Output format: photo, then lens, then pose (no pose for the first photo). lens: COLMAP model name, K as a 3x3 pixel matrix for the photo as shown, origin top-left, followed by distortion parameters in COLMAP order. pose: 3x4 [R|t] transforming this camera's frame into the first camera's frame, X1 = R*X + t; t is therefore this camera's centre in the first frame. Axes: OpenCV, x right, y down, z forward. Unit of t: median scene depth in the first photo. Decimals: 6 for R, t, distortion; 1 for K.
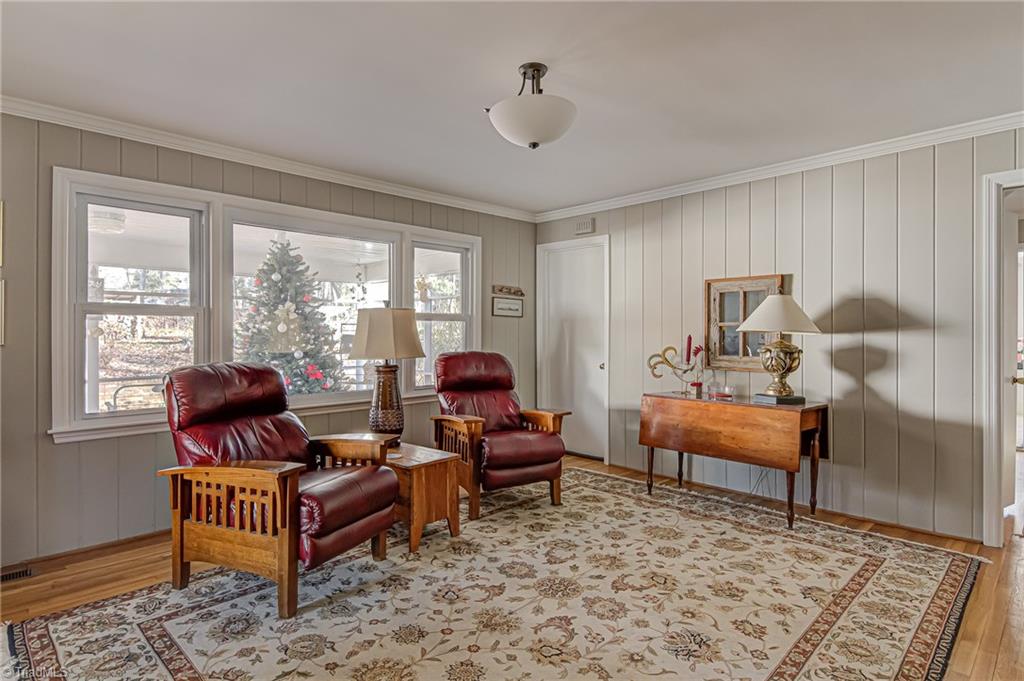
lens RADIAL K [[539.0, 0, 522.4], [0, 539.0, 339.6], [0, 0, 1]] dist [0.029421, -0.023993]
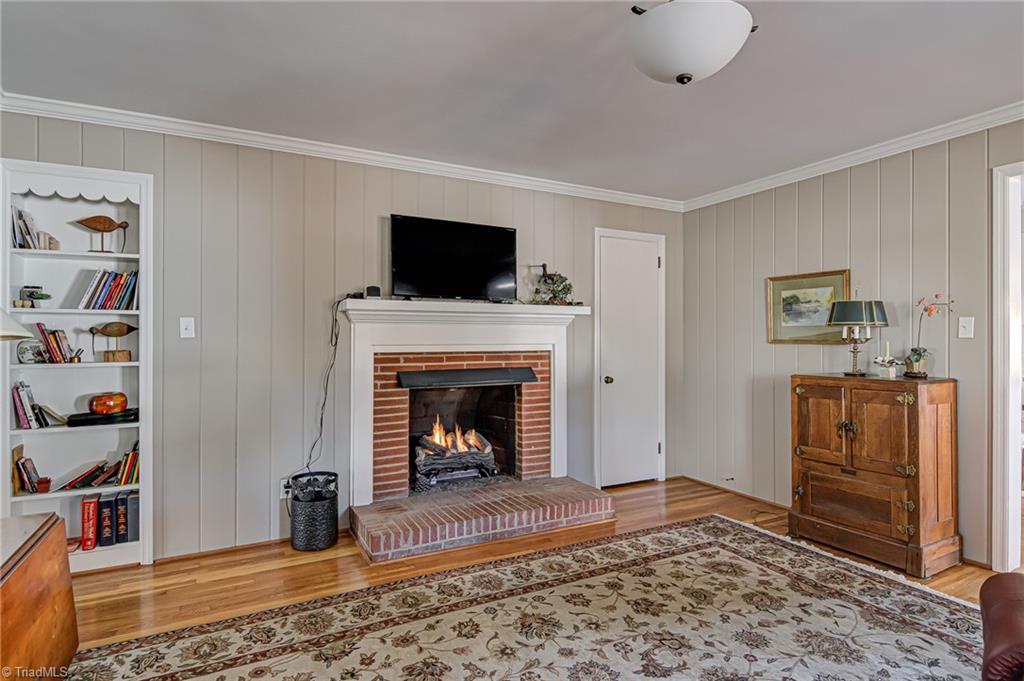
lens RADIAL K [[553.1, 0, 509.0], [0, 553.1, 341.0], [0, 0, 1]] dist [0.027460, -0.025230]
pose [[-0.953250, -0.001880, 0.302177, 0.016590], [0.002419, 0.999901, 0.013850, -0.021021], [-0.302173, 0.013934, -0.953151, 1.376006]]
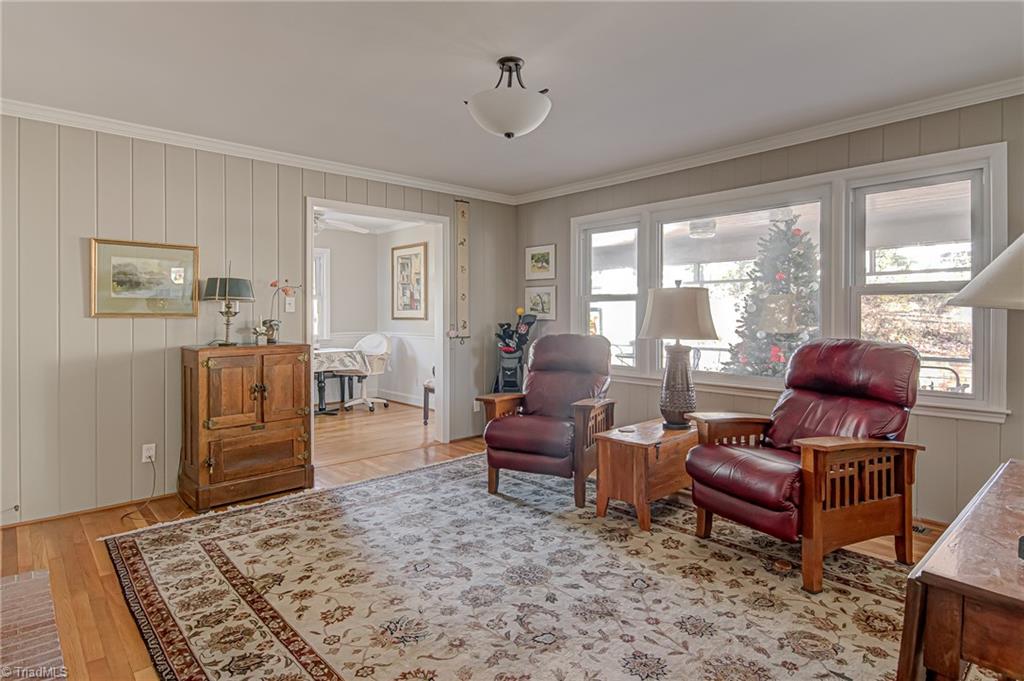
lens RADIAL K [[553.1, 0, 509.0], [0, 553.1, 341.0], [0, 0, 1]] dist [0.027460, -0.025230]
pose [[-0.054704, 0.048919, -0.997304, 0.843966], [-0.007495, 0.998751, 0.049401, -0.010820], [0.998474, 0.010177, -0.054269, 0.821236]]
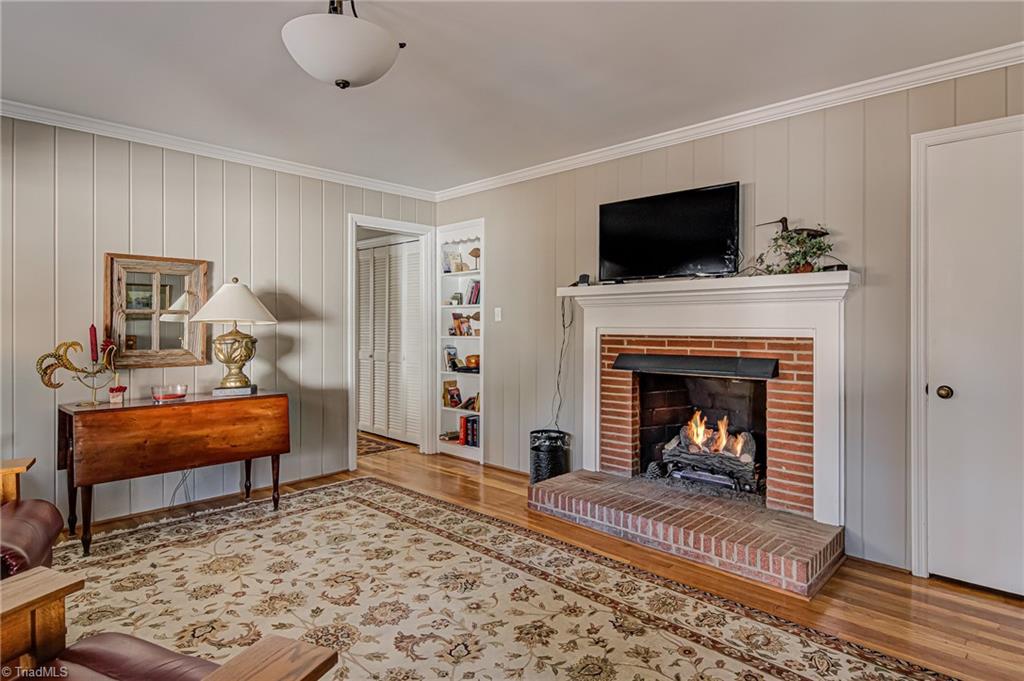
lens RADIAL K [[550.9, 0, 503.3], [0, 550.9, 327.8], [0, 0, 1]] dist [0.027363, -0.023468]
pose [[-0.005683, -0.006663, 0.999962, -0.608065], [0.008308, 0.999943, 0.006710, -0.006663], [-0.999949, 0.008346, -0.005628, 0.597330]]
